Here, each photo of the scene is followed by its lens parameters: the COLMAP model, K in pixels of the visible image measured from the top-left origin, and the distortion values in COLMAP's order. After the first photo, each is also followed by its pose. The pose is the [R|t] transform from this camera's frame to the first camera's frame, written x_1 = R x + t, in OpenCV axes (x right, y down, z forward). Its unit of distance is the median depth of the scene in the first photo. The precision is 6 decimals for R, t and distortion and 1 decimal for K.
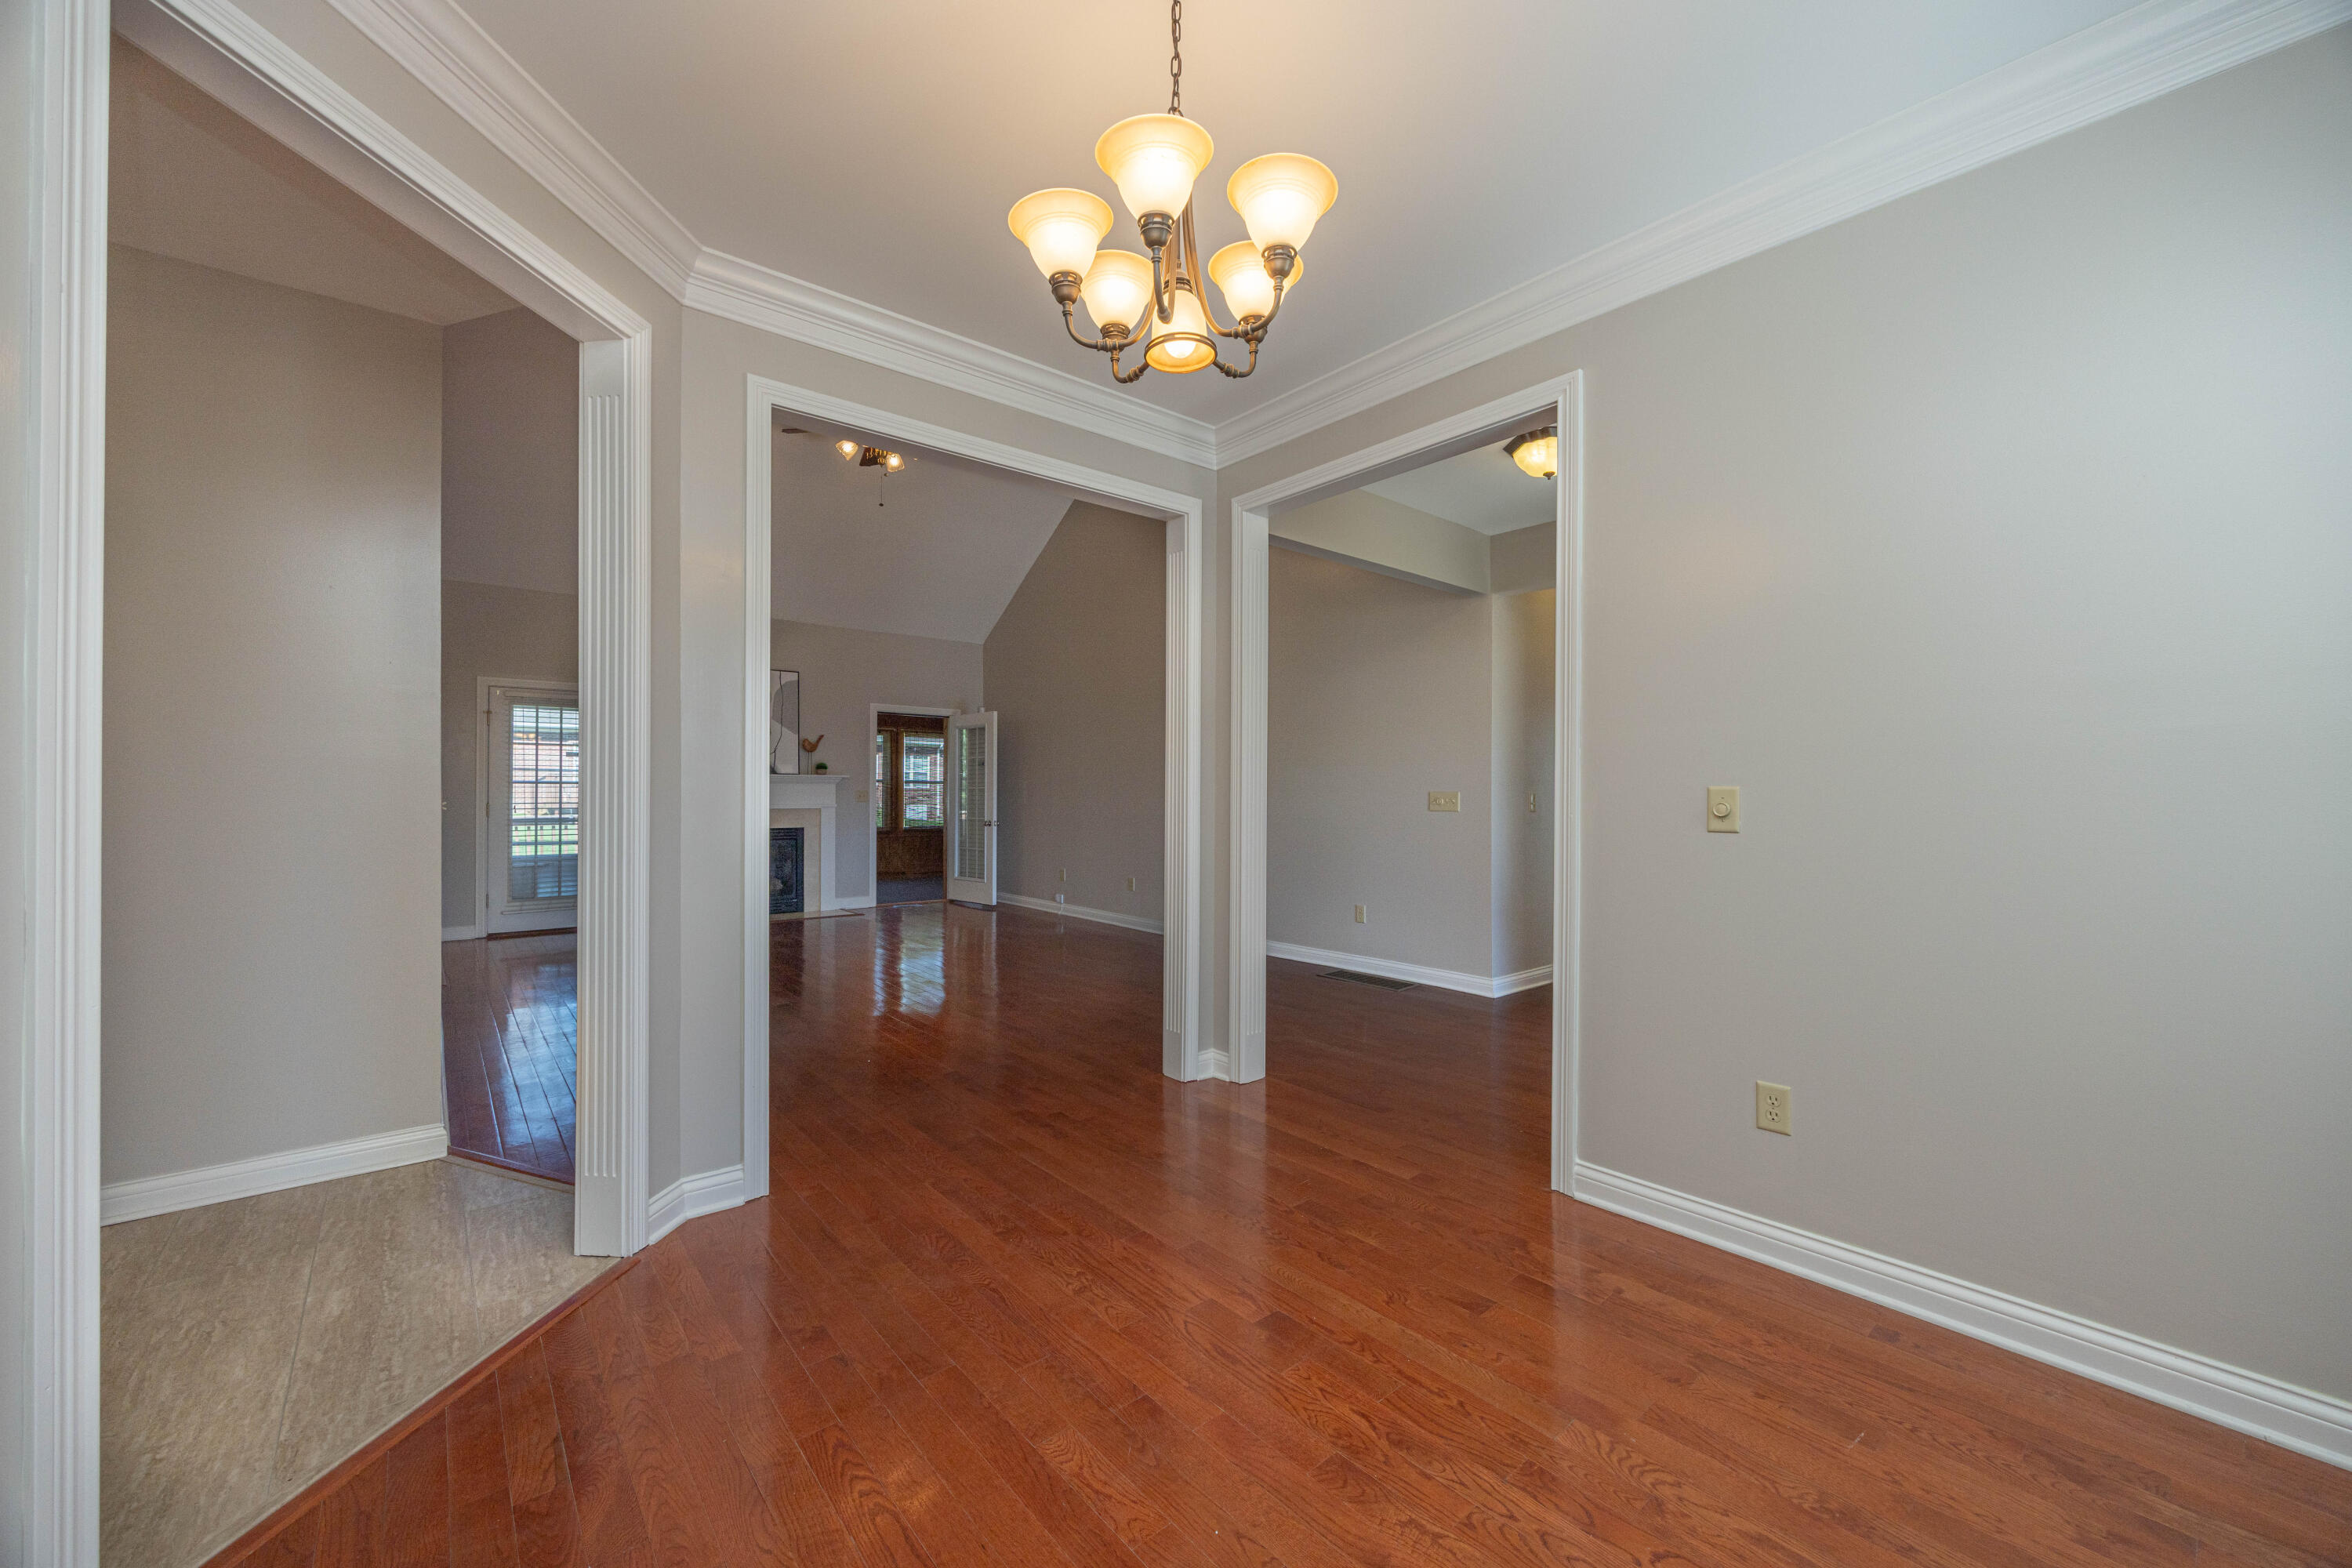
lens RADIAL K [[919.9, 0, 1186.6], [0, 919.9, 788.8], [0, 0, 1]] dist [-0.007787, 0.000033]
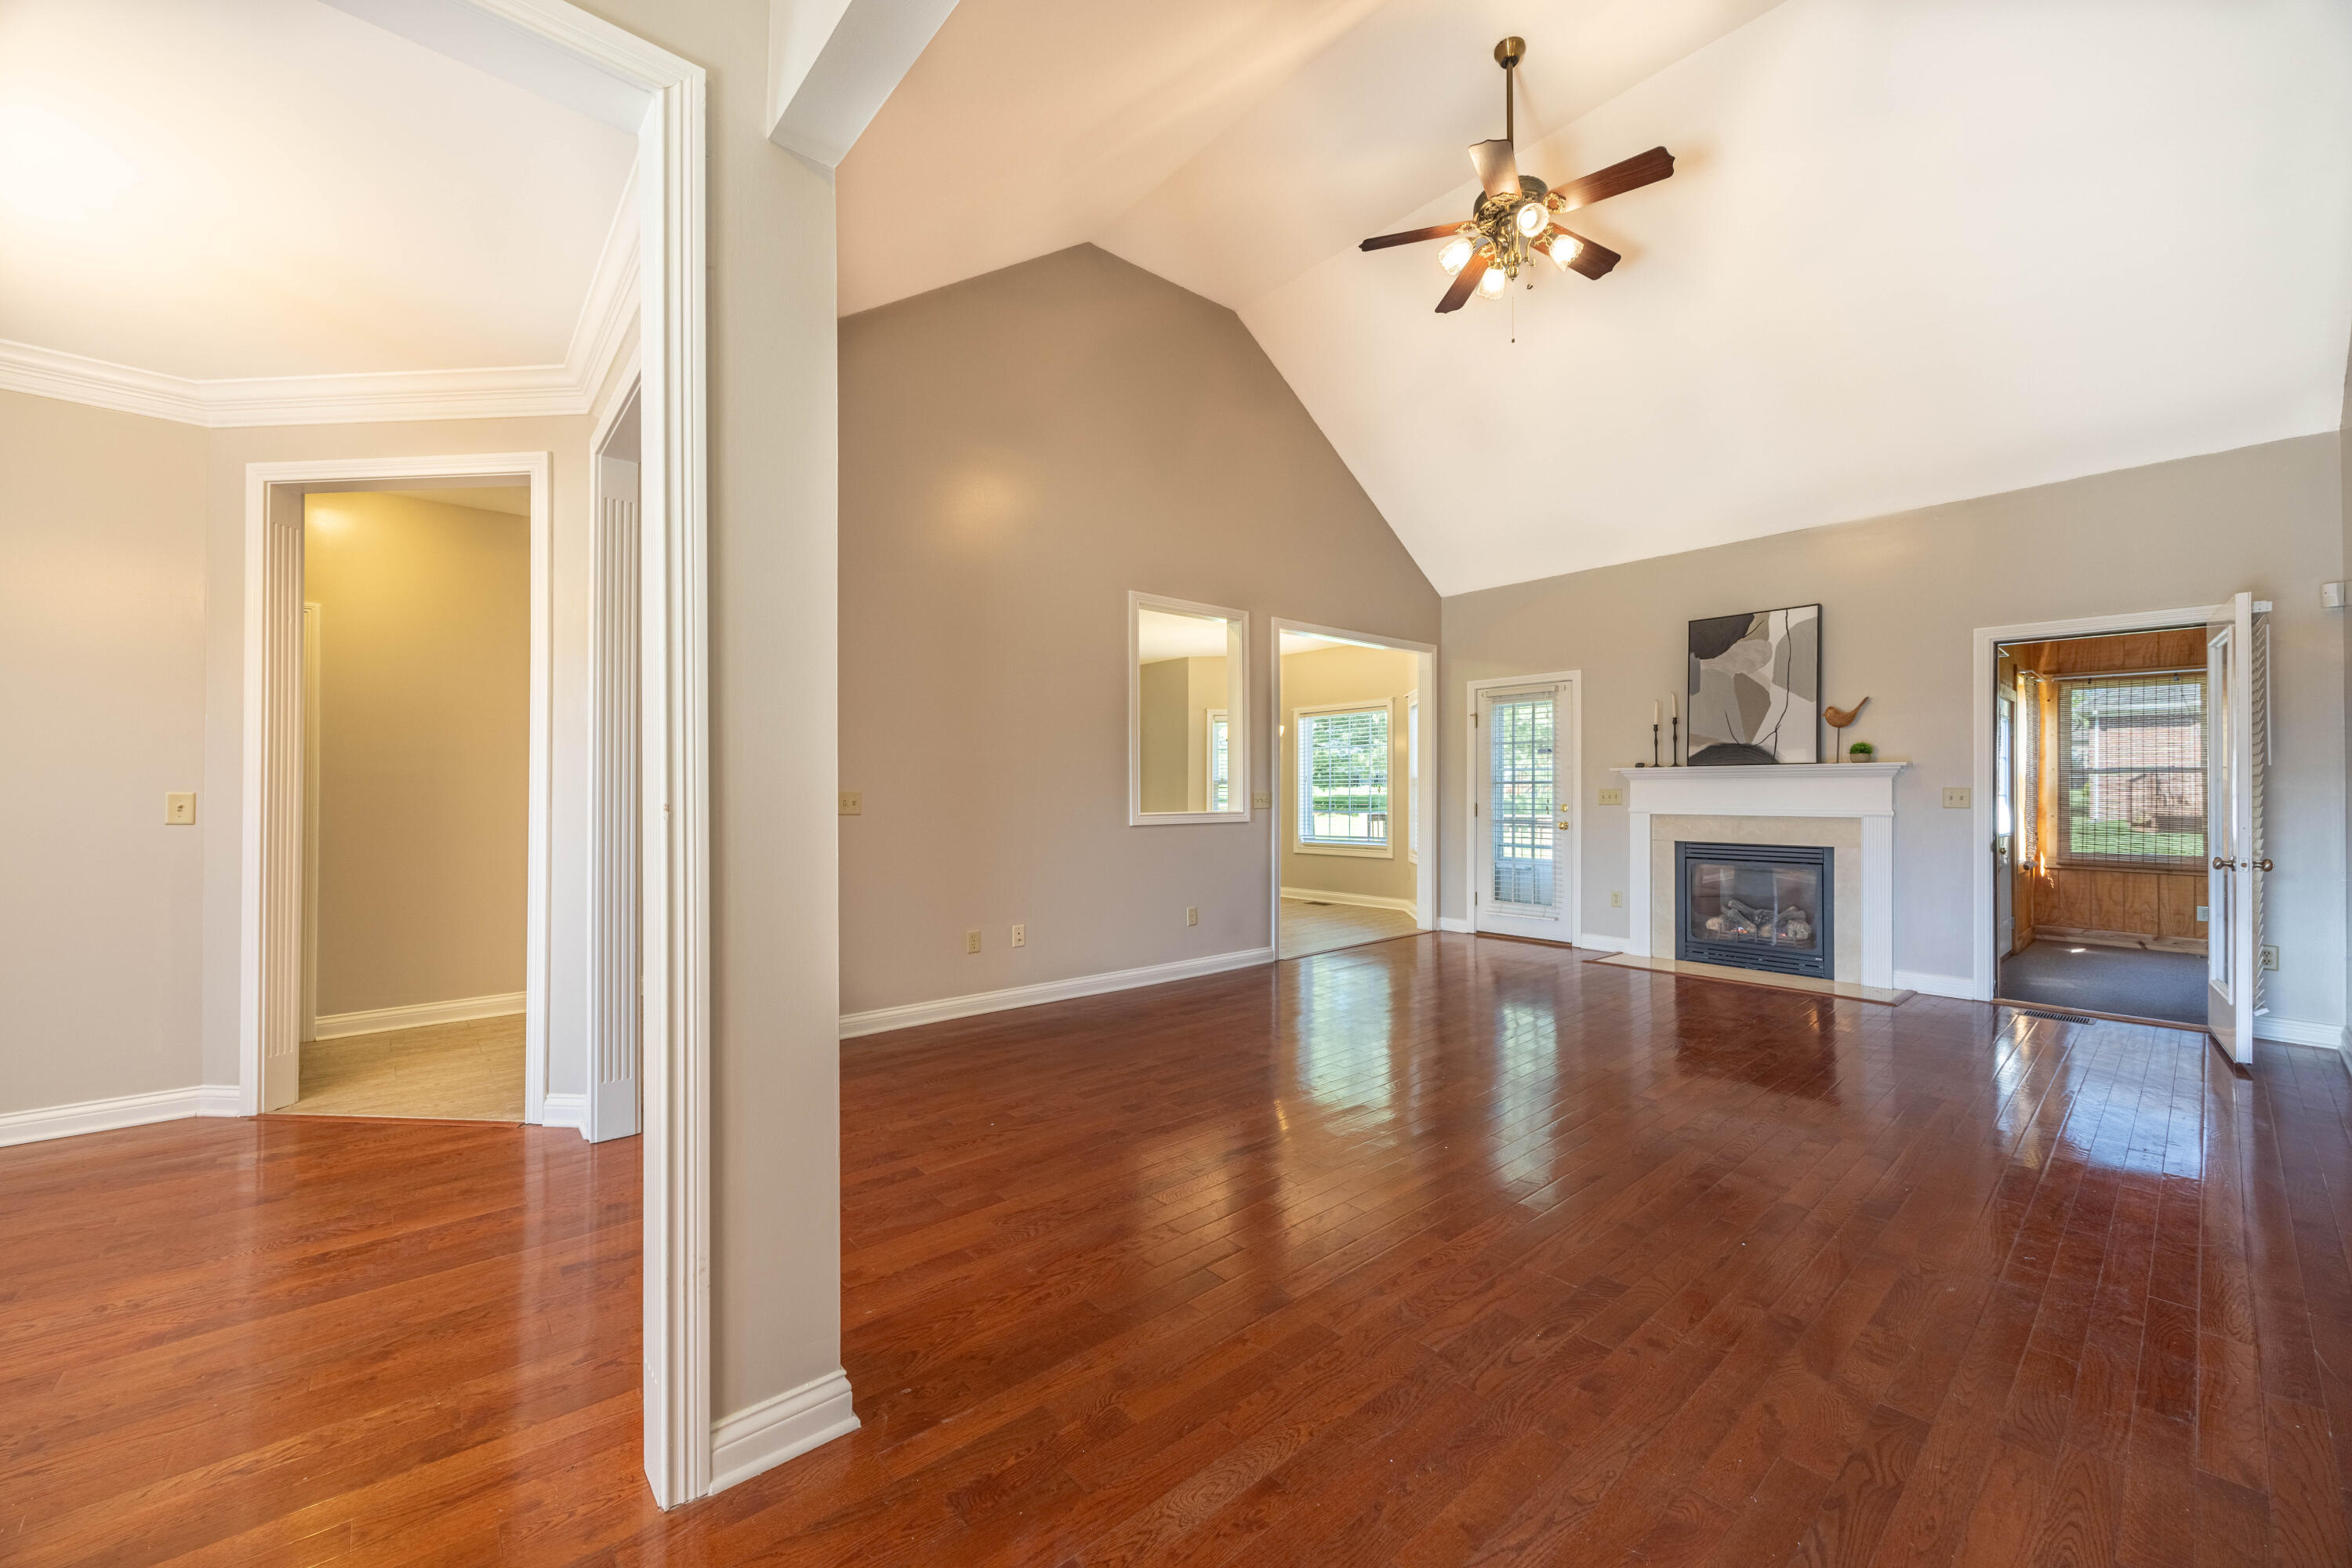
lens RADIAL K [[919.9, 0, 1181.1], [0, 919.9, 790.1], [0, 0, 1]] dist [-0.007787, 0.000033]
pose [[0.002499, -0.005080, -0.999984, 0.215407], [0.003819, 0.999980, -0.005071, 0.004124], [0.999990, -0.003806, 0.002519, 0.546974]]
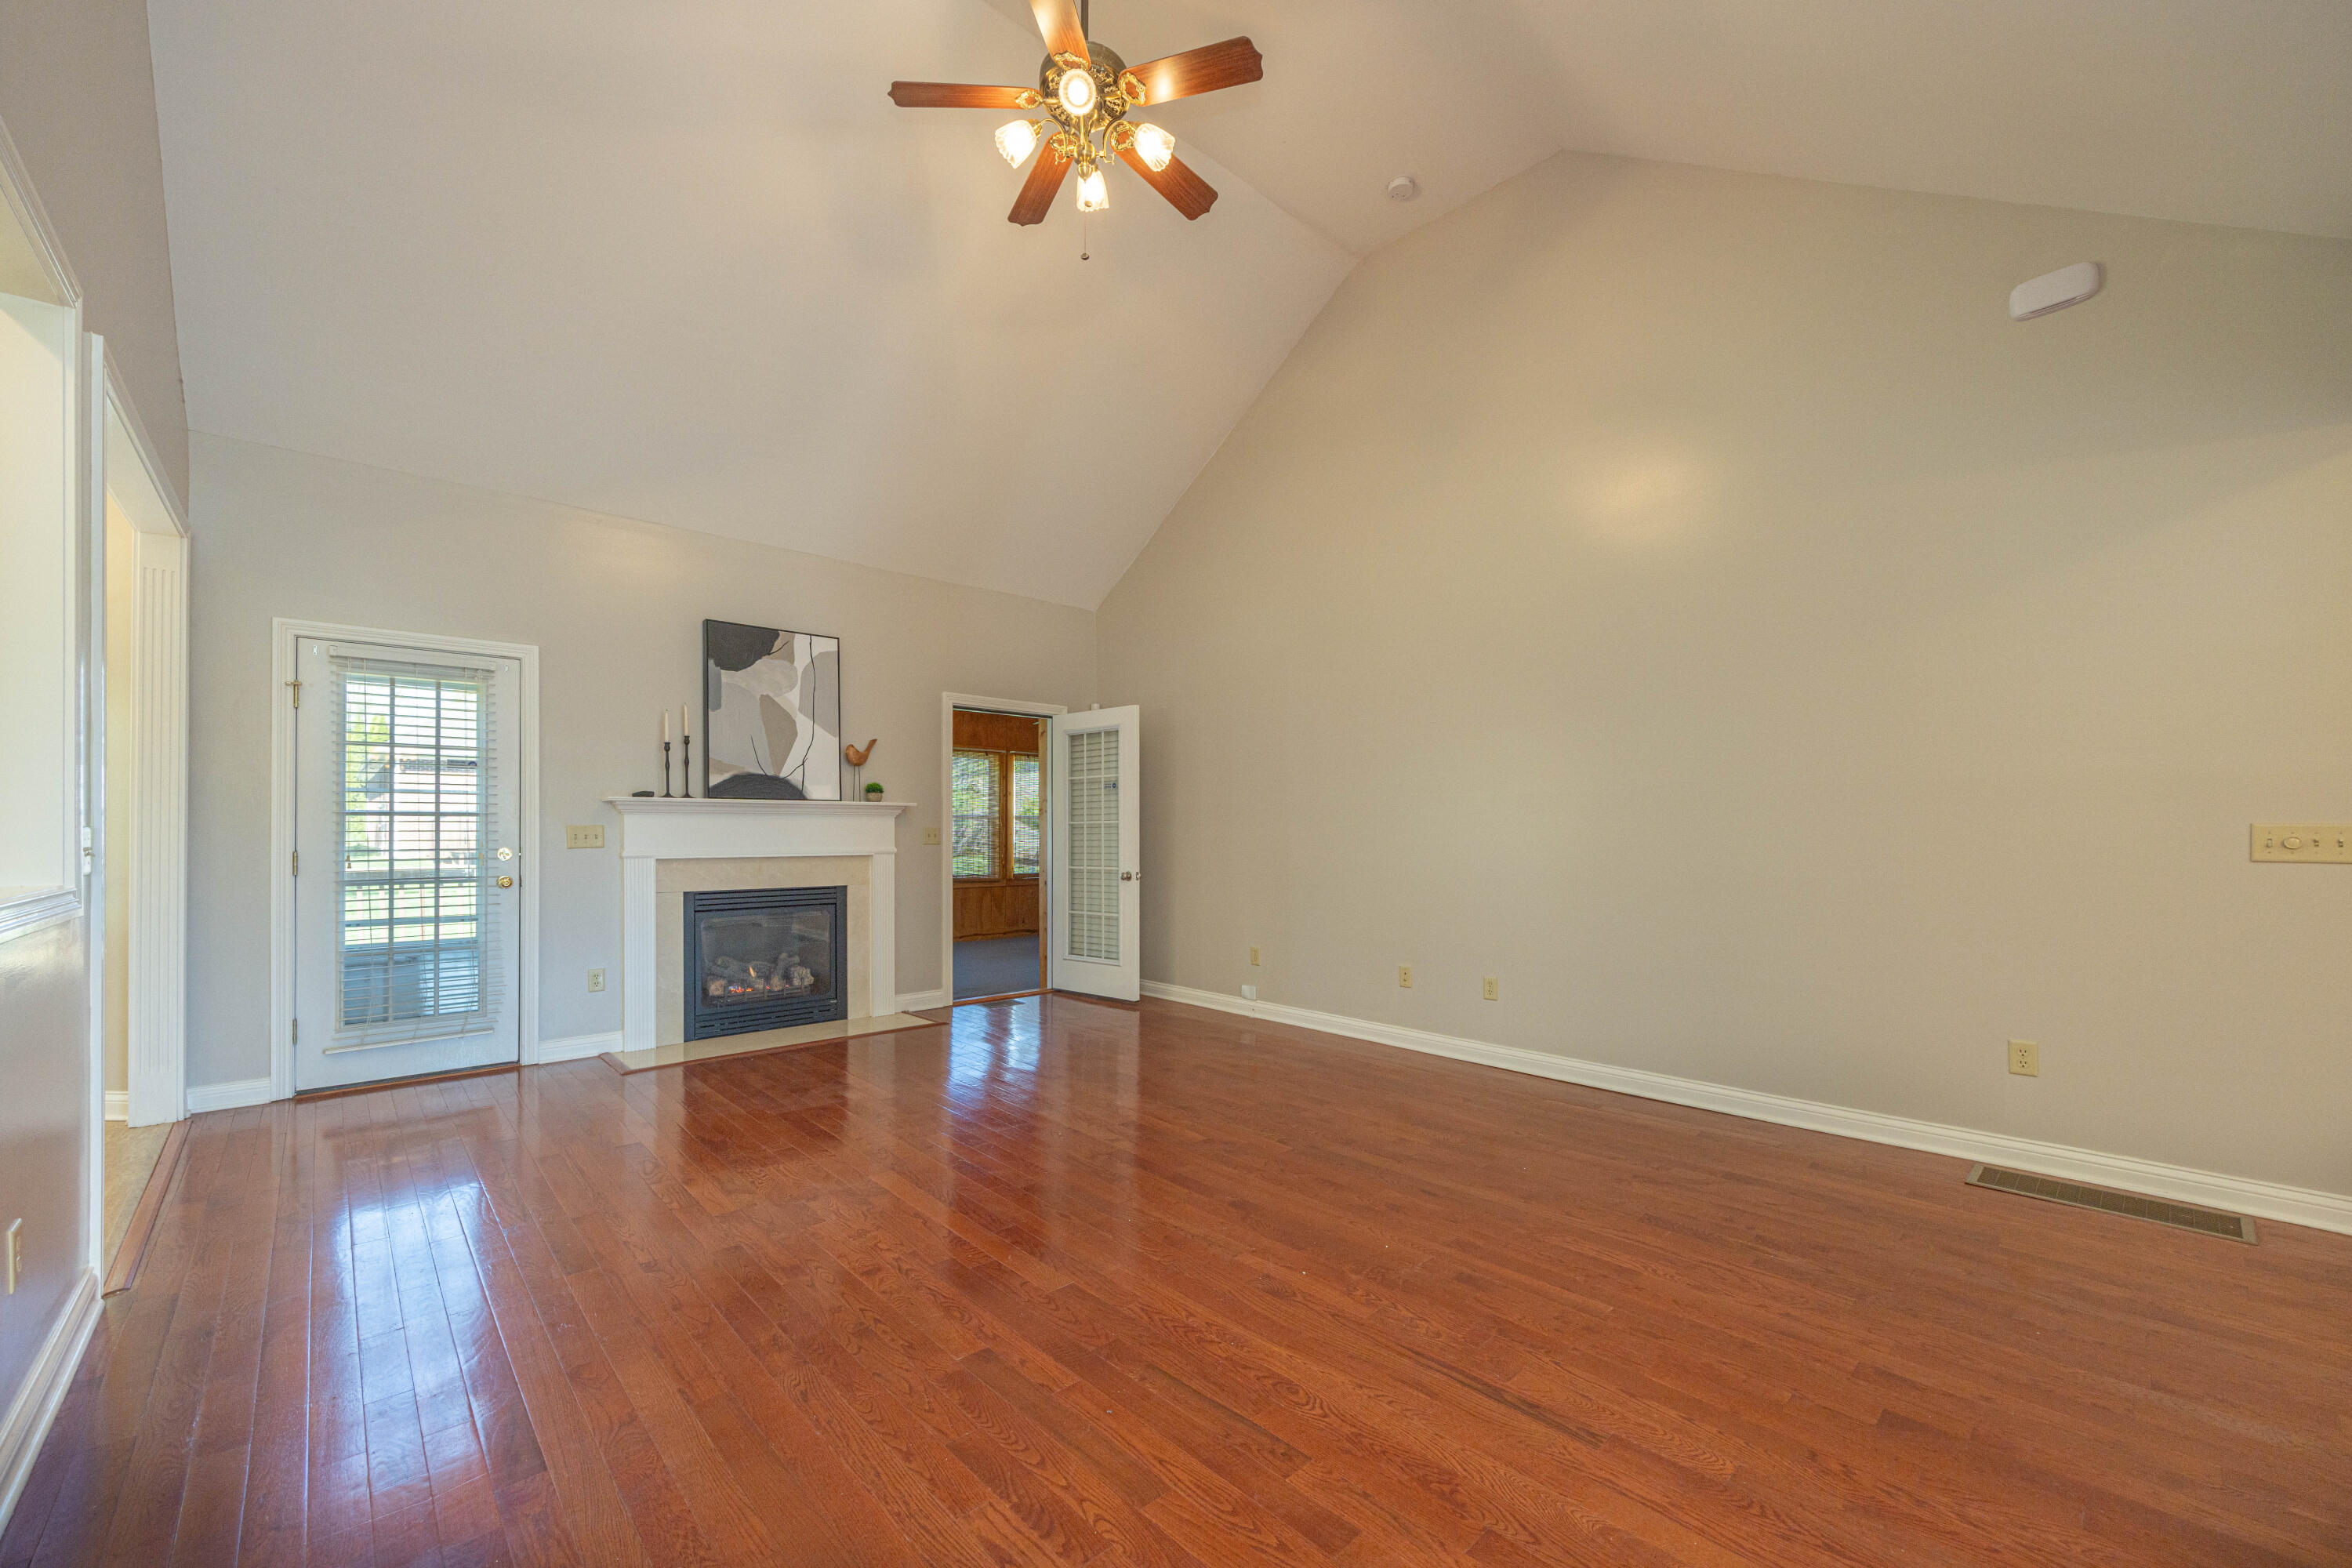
lens RADIAL K [[919.9, 0, 1184.6], [0, 919.9, 829.1], [0, 0, 1]] dist [-0.007787, 0.000033]
pose [[0.998515, -0.002229, 0.054440, -0.218318], [0.002066, 0.999993, 0.003054, 0.001803], [-0.054447, -0.002937, 0.998512, 0.353863]]
